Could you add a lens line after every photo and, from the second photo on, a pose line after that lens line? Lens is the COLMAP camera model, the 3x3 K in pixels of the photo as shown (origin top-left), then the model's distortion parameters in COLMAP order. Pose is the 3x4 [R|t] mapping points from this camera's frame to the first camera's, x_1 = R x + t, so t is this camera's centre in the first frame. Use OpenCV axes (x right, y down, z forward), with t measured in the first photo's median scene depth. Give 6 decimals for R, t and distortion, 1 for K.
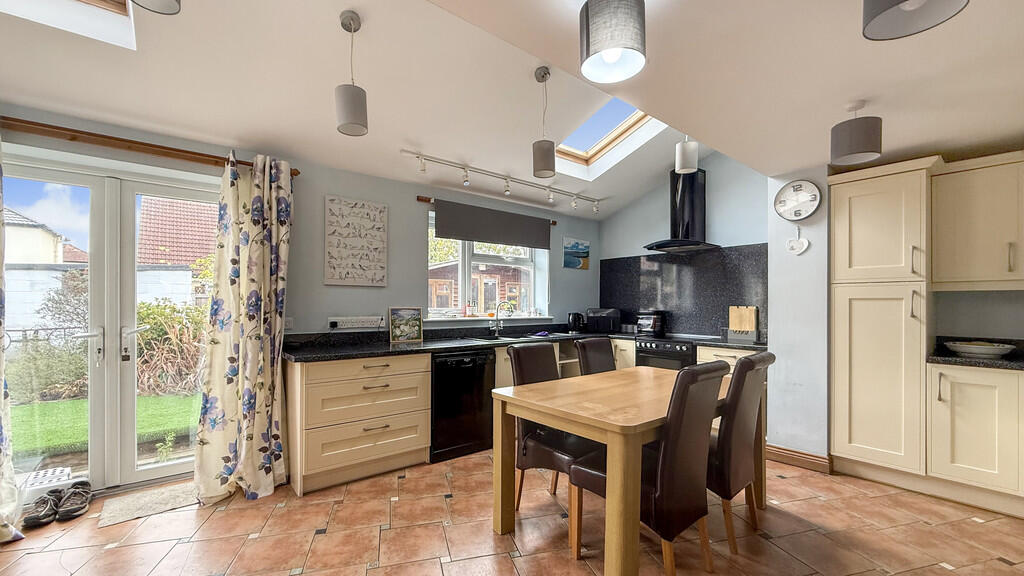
lens RADIAL K [[417.3, 0, 510.4], [0, 417.3, 302.9], [0, 0, 1]] dist [-0.000239, -0.000007]
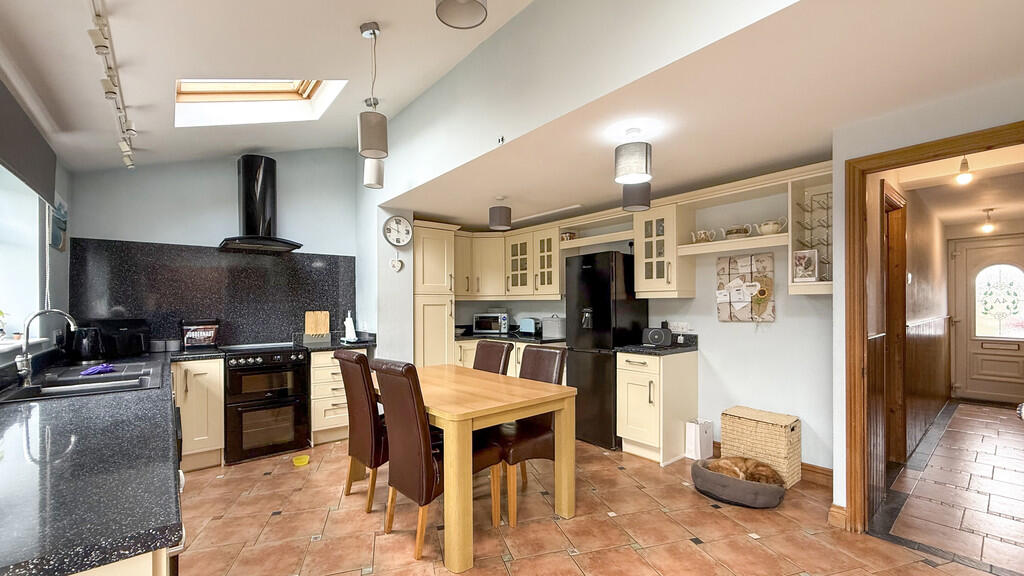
lens RADIAL K [[417.3, 0, 510.4], [0, 417.3, 302.9], [0, 0, 1]] dist [-0.000239, -0.000007]
pose [[-0.003397, -0.002287, 0.999992, -0.639123], [0.001200, 0.999997, 0.002291, -0.018245], [-0.999994, 0.001208, -0.003395, 0.640685]]
